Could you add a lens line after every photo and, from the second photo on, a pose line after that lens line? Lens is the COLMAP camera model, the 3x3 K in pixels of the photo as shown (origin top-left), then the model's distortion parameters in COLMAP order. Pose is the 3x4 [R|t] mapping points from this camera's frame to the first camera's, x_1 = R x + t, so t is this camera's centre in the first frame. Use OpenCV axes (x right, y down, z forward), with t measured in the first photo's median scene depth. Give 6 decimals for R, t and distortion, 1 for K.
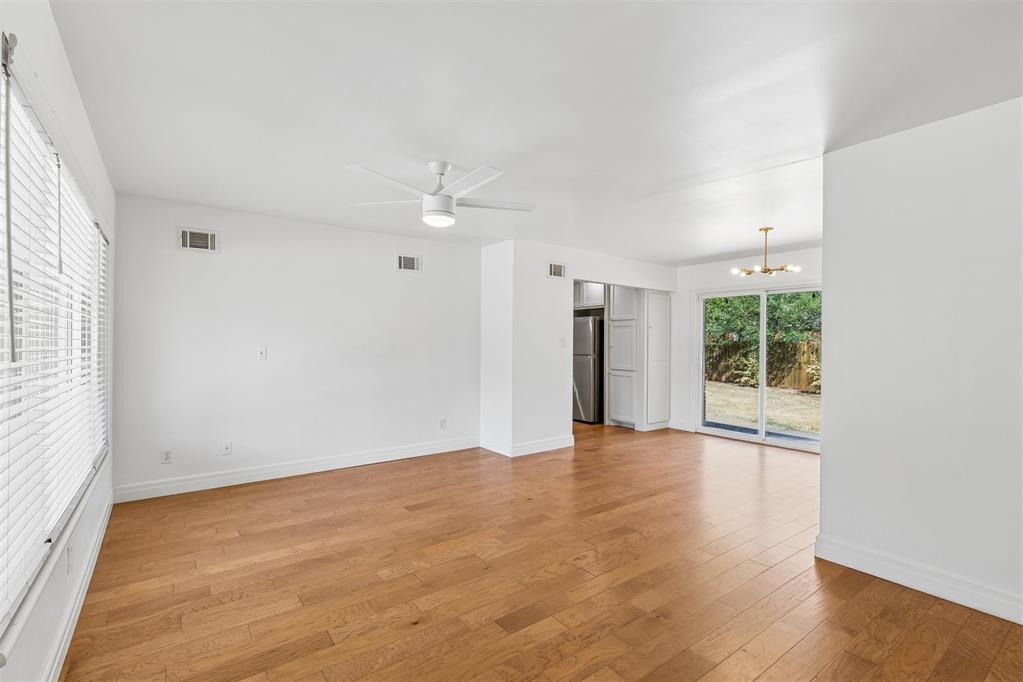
lens RADIAL K [[462.8, 0, 507.9], [0, 462.8, 347.2], [0, 0, 1]] dist [0.006937, -0.001591]
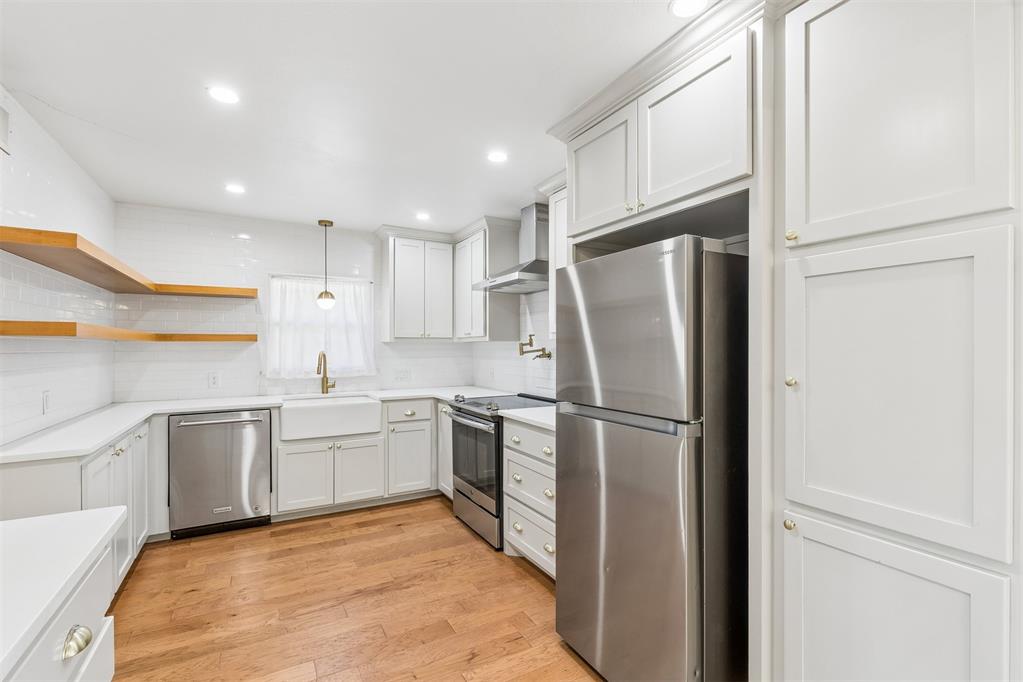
lens RADIAL K [[462.8, 0, 514.1], [0, 462.8, 346.8], [0, 0, 1]] dist [0.006937, -0.001591]
pose [[0.991895, -0.004433, -0.126985, 0.244006], [0.003576, 0.999969, -0.006979, -0.027988], [0.127012, 0.006468, 0.991880, 1.452730]]
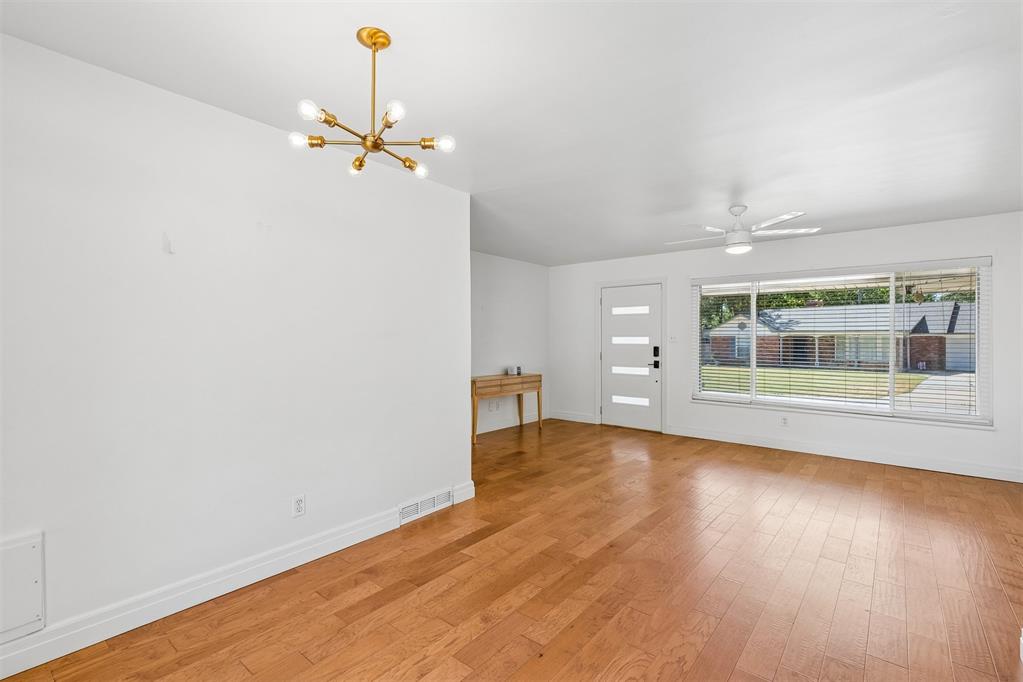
lens RADIAL K [[462.8, 0, 507.0], [0, 462.8, 341.2], [0, 0, 1]] dist [0.006937, -0.001591]
pose [[-0.972069, -0.006299, -0.234609, 0.629348], [-0.009866, 0.999853, 0.014033, -0.011771], [0.234486, 0.015956, -0.971989, 1.640292]]
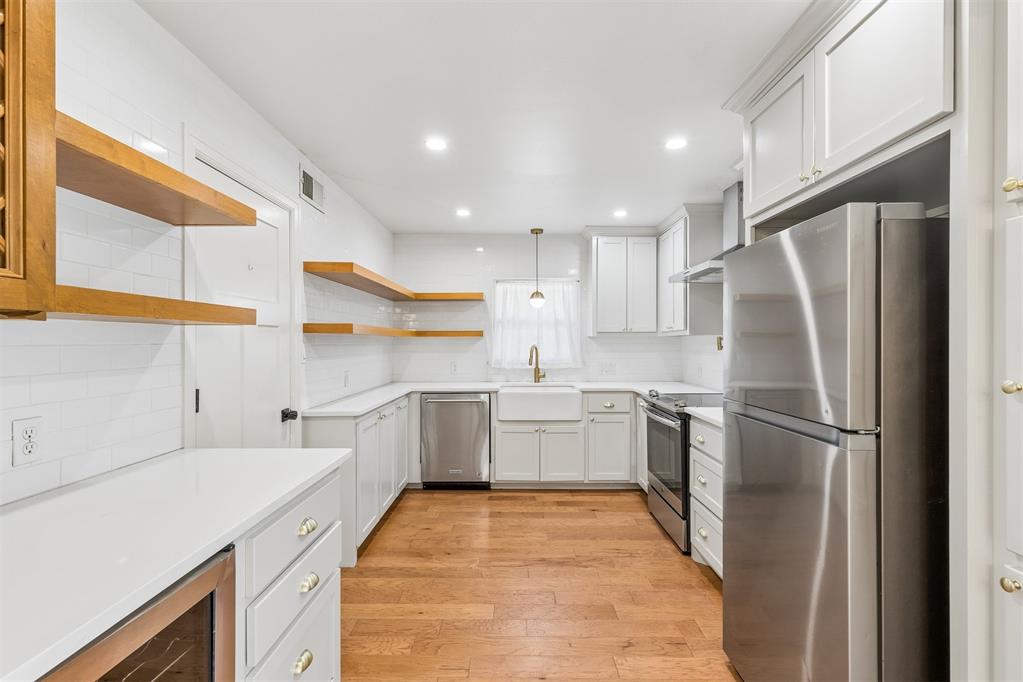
lens RADIAL K [[462.8, 0, 512.8], [0, 462.8, 341.3], [0, 0, 1]] dist [0.006937, -0.001591]
pose [[0.800984, -0.004184, -0.598671, 0.339665], [-0.000864, 0.999966, -0.008145, -0.026233], [0.598685, 0.007041, 0.800953, 1.460128]]
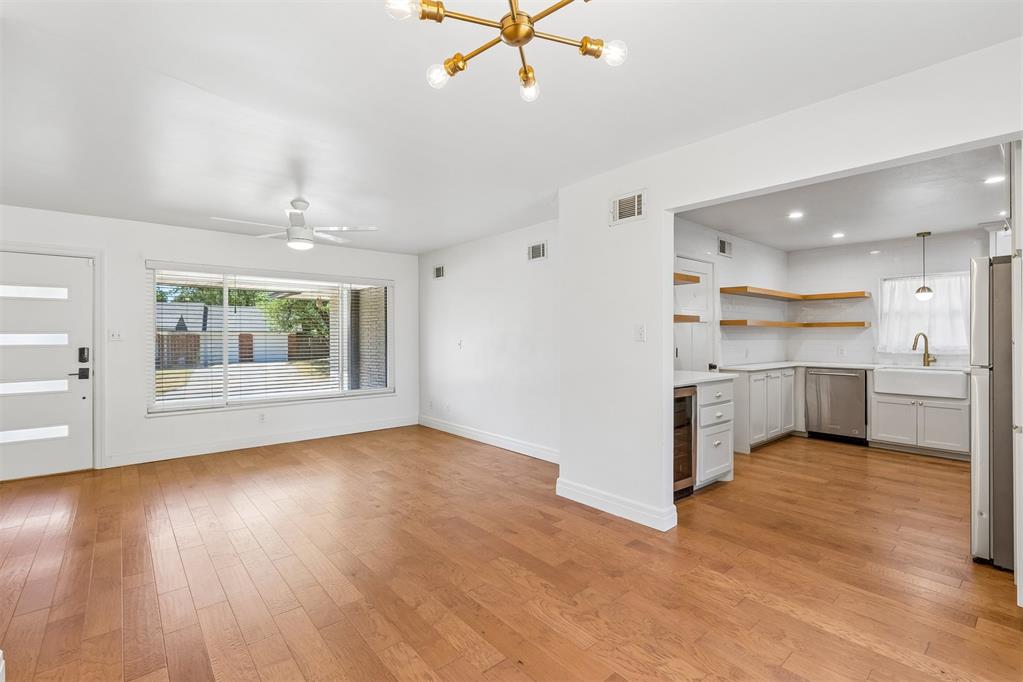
lens RADIAL K [[462.8, 0, 512.8], [0, 462.8, 335.9], [0, 0, 1]] dist [0.006937, -0.001591]
pose [[0.069441, -0.005594, -0.997570, 0.939435], [-0.005790, 0.999965, -0.006010, -0.003724], [0.997569, 0.006193, 0.069406, 1.152780]]
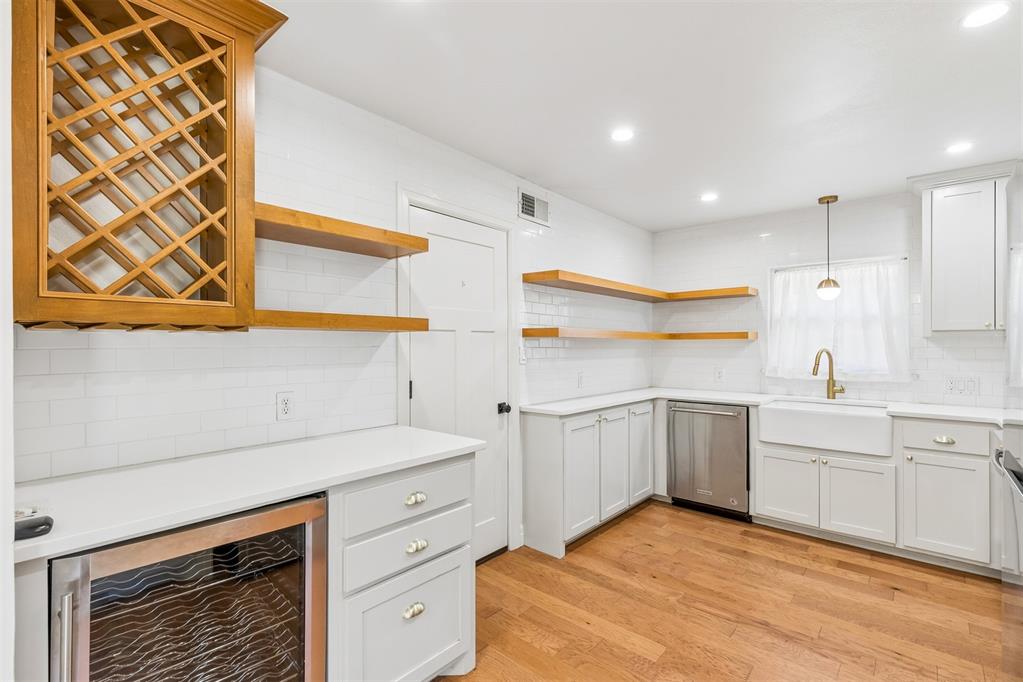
lens RADIAL K [[462.8, 0, 508.3], [0, 462.8, 344.7], [0, 0, 1]] dist [0.006937, -0.001591]
pose [[0.207648, -0.006149, -0.978184, 0.431664], [-0.004836, 0.999962, -0.007313, -0.025773], [0.978192, 0.006249, 0.207610, 1.640396]]
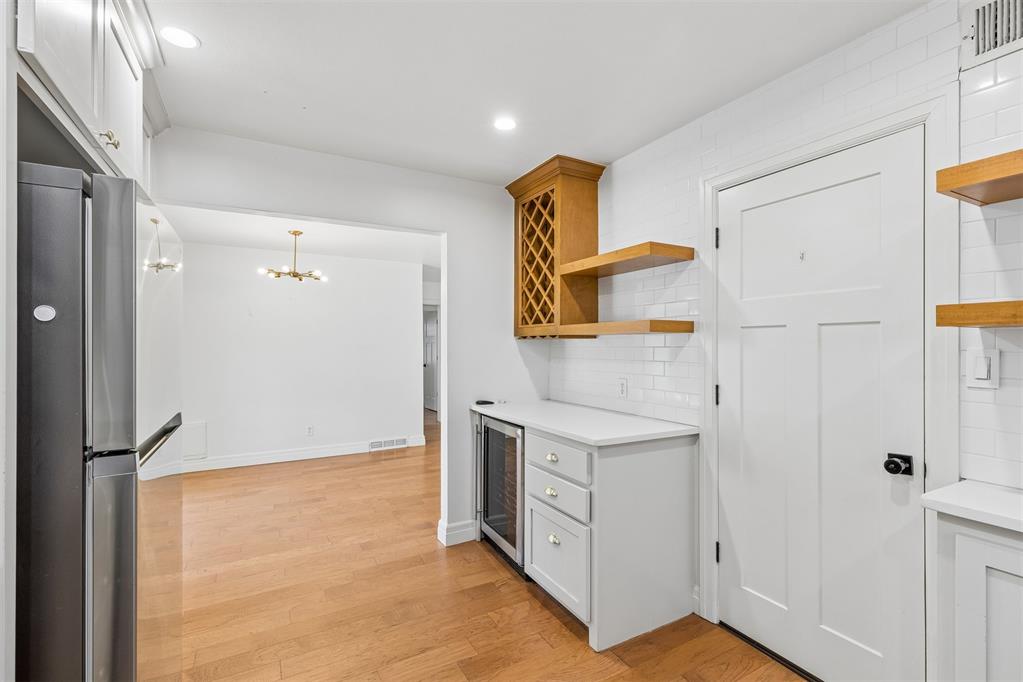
lens RADIAL K [[462.8, 0, 511.3], [0, 462.8, 341.3], [0, 0, 1]] dist [0.006937, -0.001591]
pose [[-0.991362, -0.004498, 0.131073, -0.020481], [-0.004398, 0.999990, 0.001058, -0.034025], [-0.131077, 0.000472, -0.991372, 2.223941]]
